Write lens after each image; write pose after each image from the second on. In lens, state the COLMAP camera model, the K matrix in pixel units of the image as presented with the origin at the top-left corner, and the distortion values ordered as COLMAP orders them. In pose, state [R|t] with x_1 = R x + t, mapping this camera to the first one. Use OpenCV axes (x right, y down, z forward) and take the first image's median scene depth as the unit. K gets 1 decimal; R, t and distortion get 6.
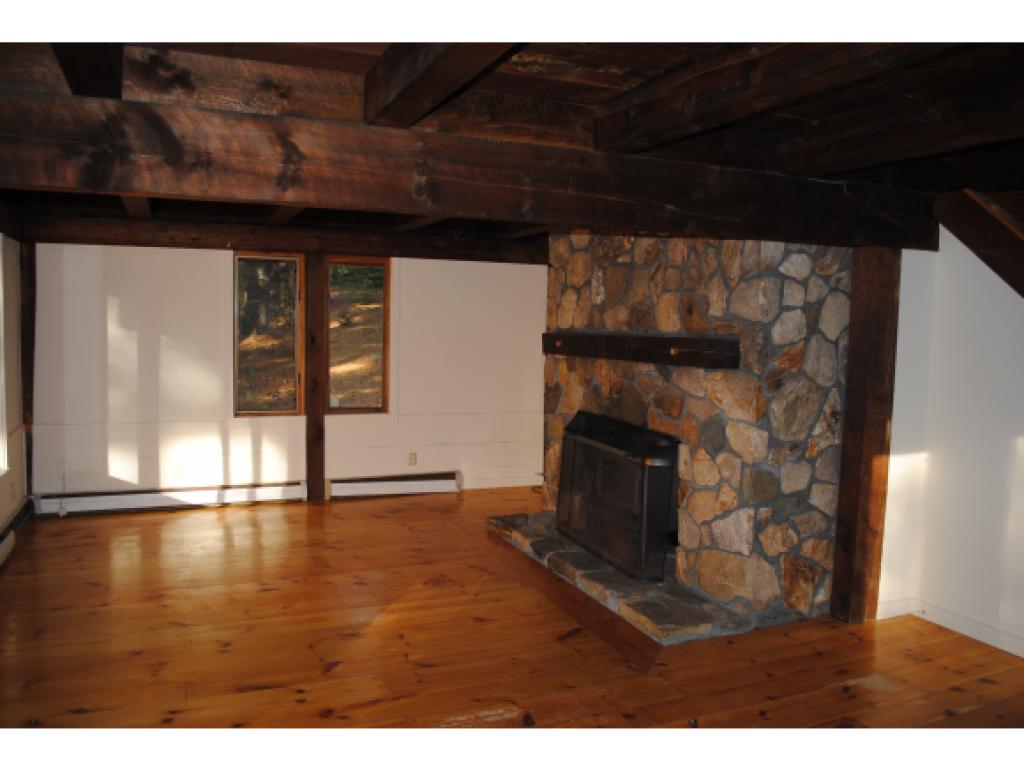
lens RADIAL K [[805.3, 0, 512.0], [0, 805.3, 384.5], [0, 0, 1]] dist [-0.076720, 0.005330]
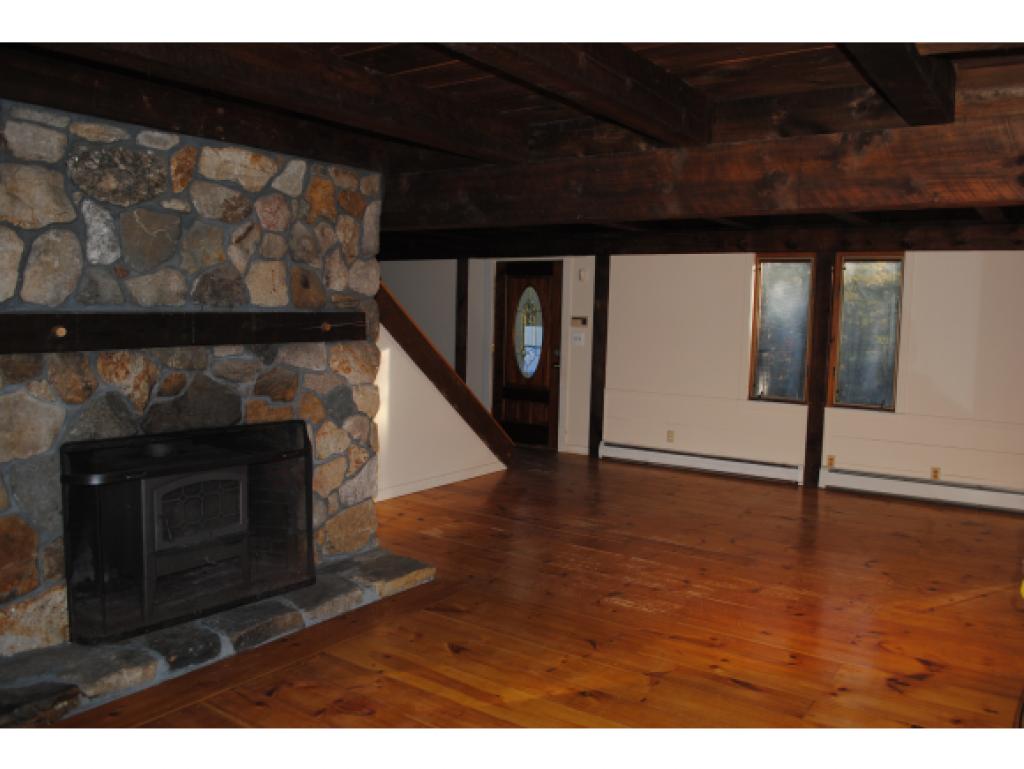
lens RADIAL K [[805.3, 0, 512.0], [0, 805.3, 384.5], [0, 0, 1]] dist [-0.076720, 0.005330]
pose [[-0.523984, -0.109407, 0.844672, -0.748808], [0.036213, 0.987957, 0.150430, -0.111880], [-0.850958, 0.109411, -0.513711, 1.341287]]
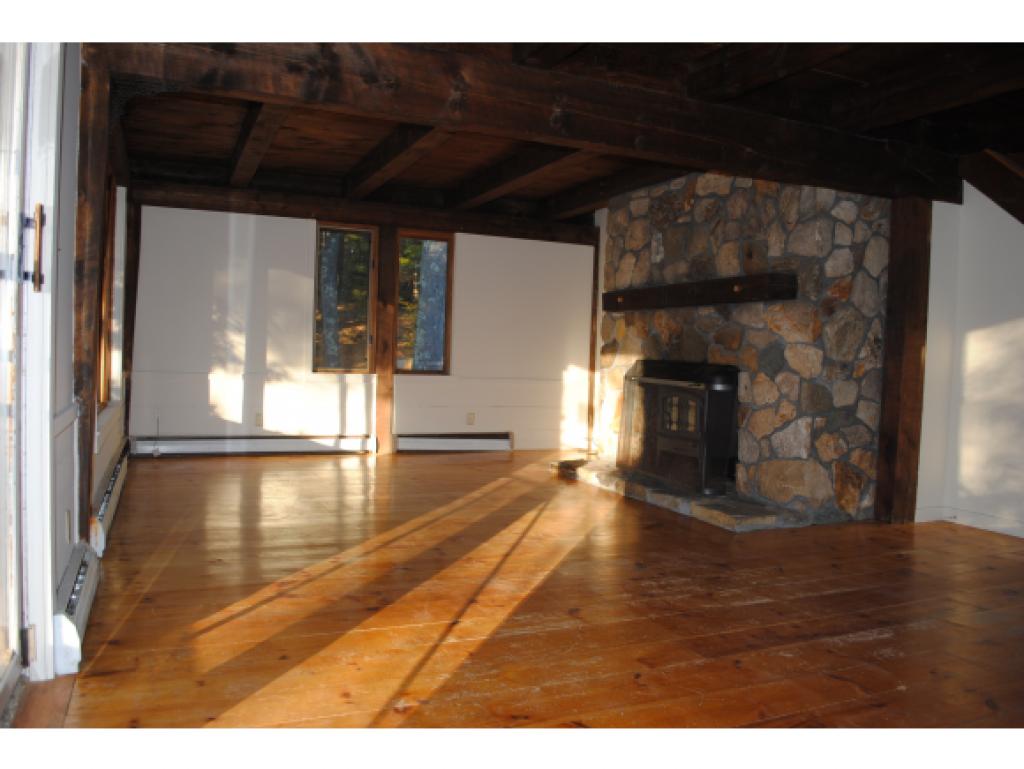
lens RADIAL K [[805.3, 0, 512.0], [0, 805.3, 384.5], [0, 0, 1]] dist [-0.076720, 0.005330]
pose [[0.999849, 0.012161, 0.012380, -0.137778], [-0.011650, 0.999110, -0.040542, 0.150599], [-0.012862, 0.040391, 0.999101, -0.143272]]
